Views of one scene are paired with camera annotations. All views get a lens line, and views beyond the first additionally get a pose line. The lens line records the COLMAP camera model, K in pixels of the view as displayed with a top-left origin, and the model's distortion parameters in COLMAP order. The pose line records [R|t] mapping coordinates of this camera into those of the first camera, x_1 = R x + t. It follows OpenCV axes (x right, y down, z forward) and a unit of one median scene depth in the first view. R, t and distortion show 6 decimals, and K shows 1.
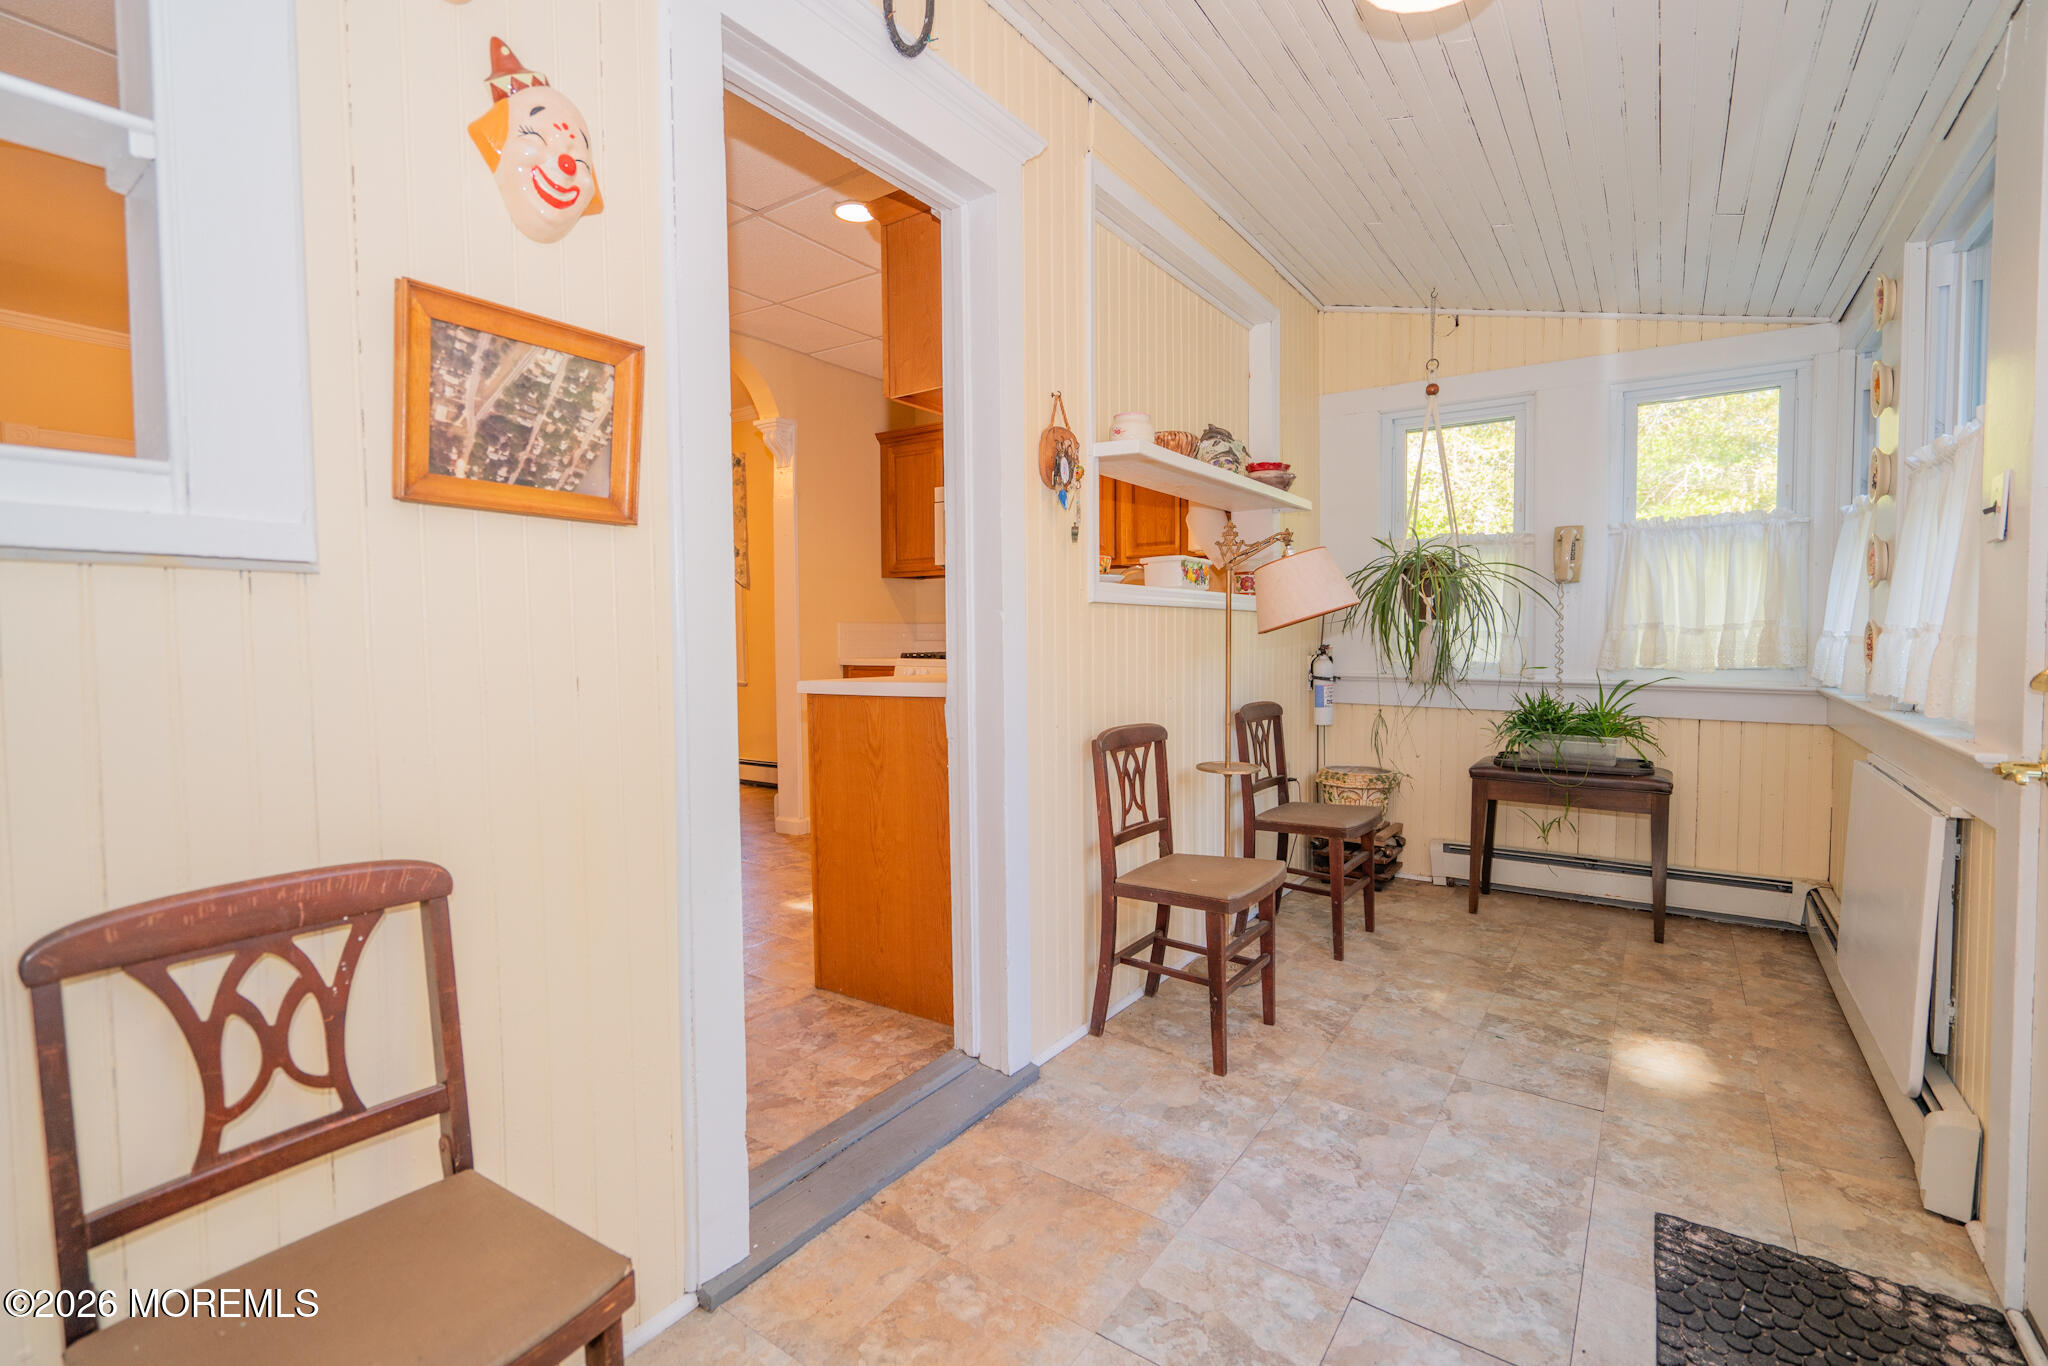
lens RADIAL K [[918.2, 0, 1026.7], [0, 918.2, 660.9], [0, 0, 1]] dist [0.015486, -0.000145]
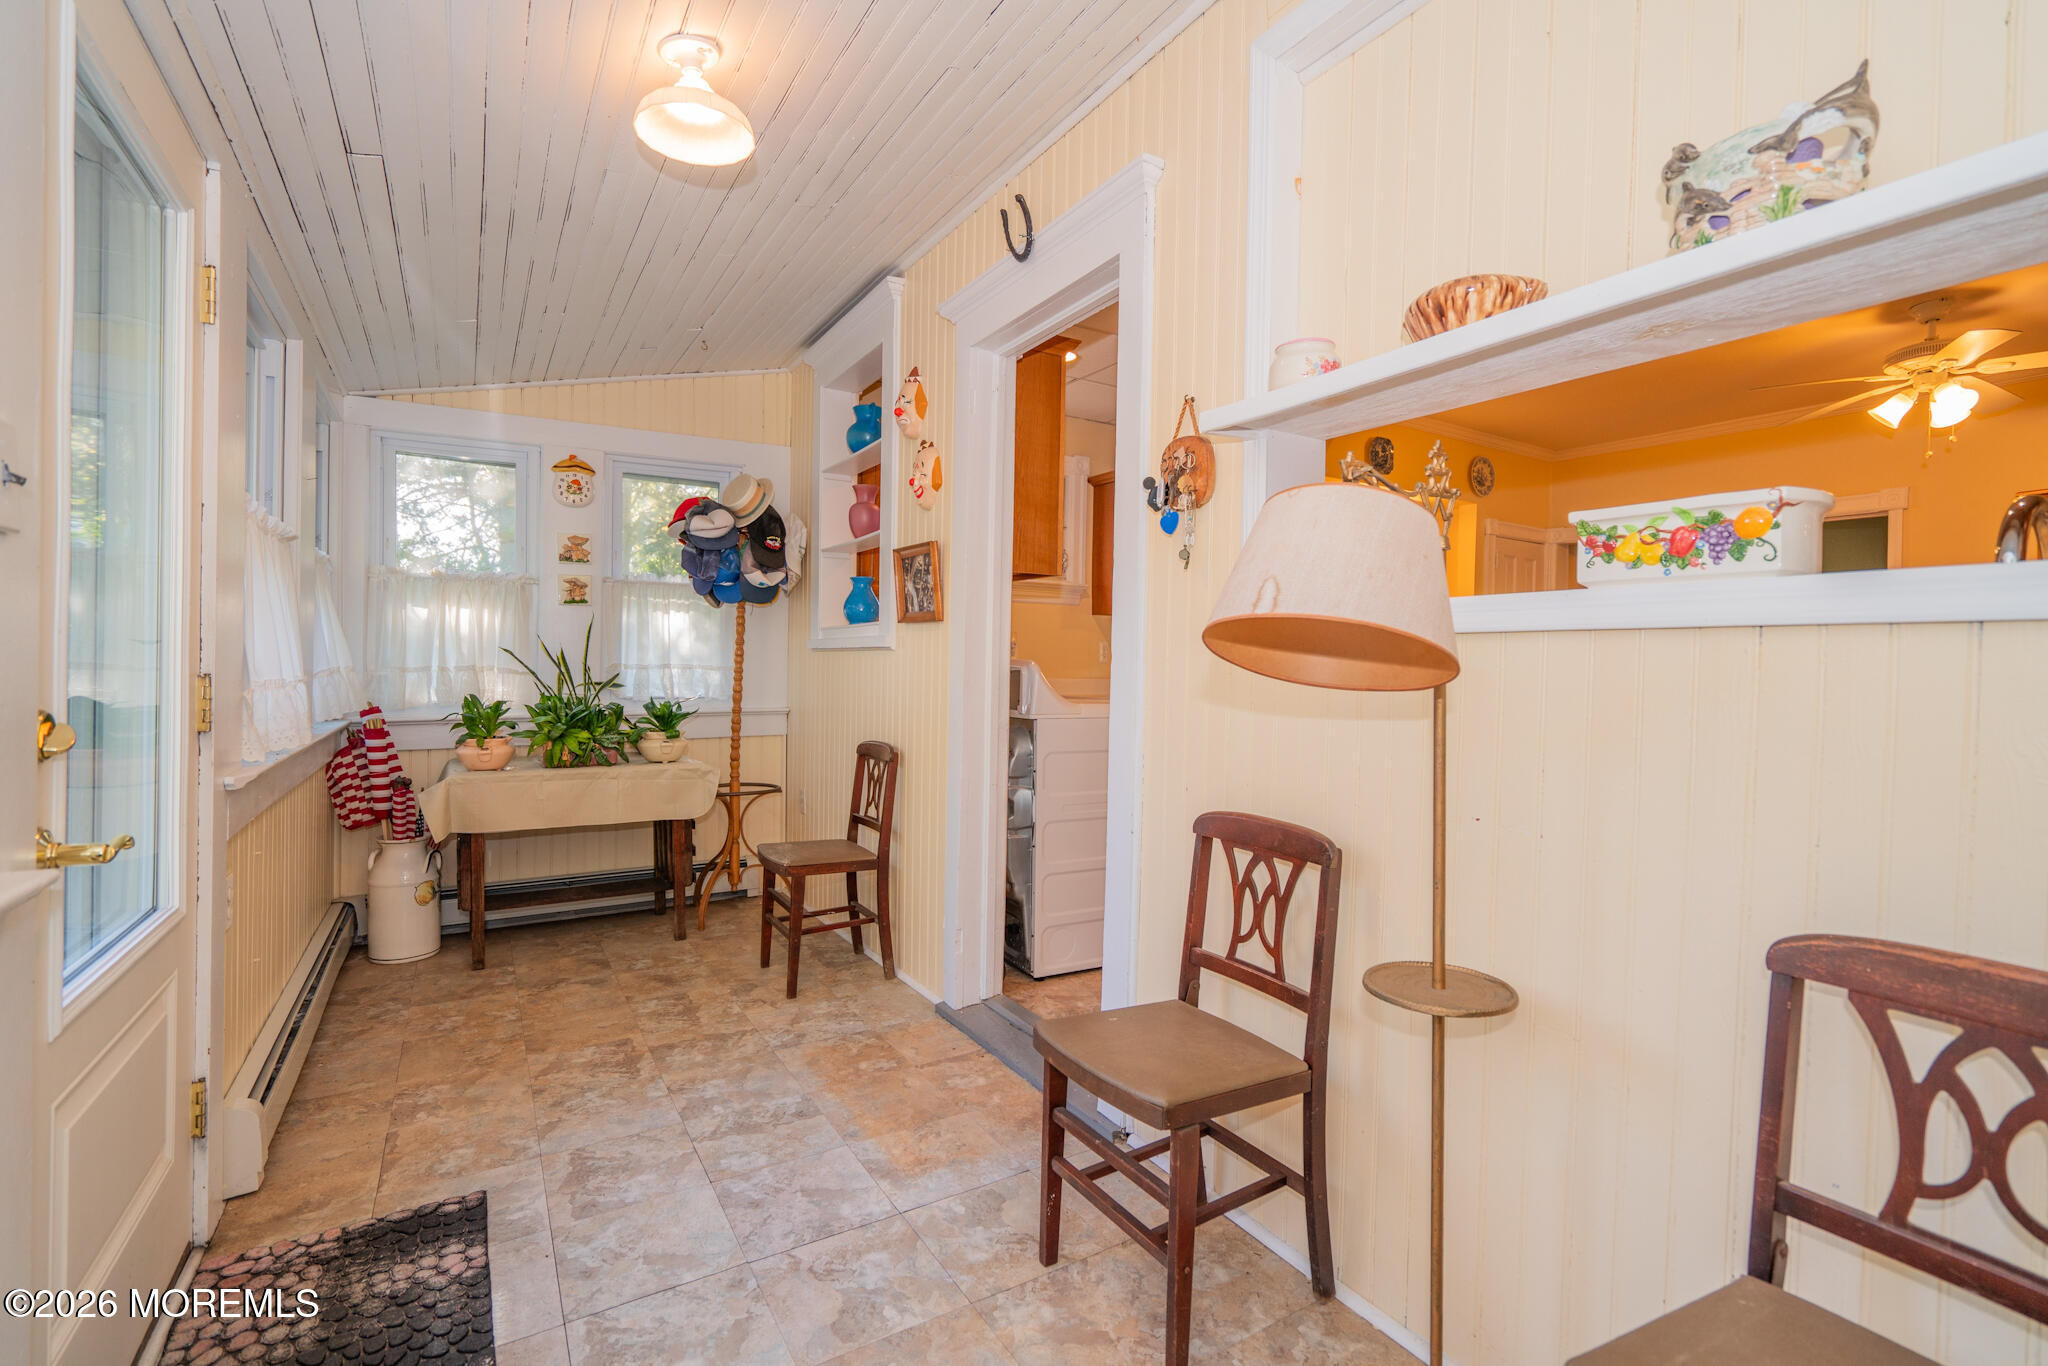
lens RADIAL K [[934.3, 0, 1037.0], [0, 934.3, 663.9], [0, 0, 1]] dist [-0.000218, 0.000237]
pose [[-0.400627, -0.006212, -0.916220, 0.963430], [-0.045296, 0.998889, 0.013033, -0.052061], [0.915121, 0.046723, -0.400463, 1.341949]]
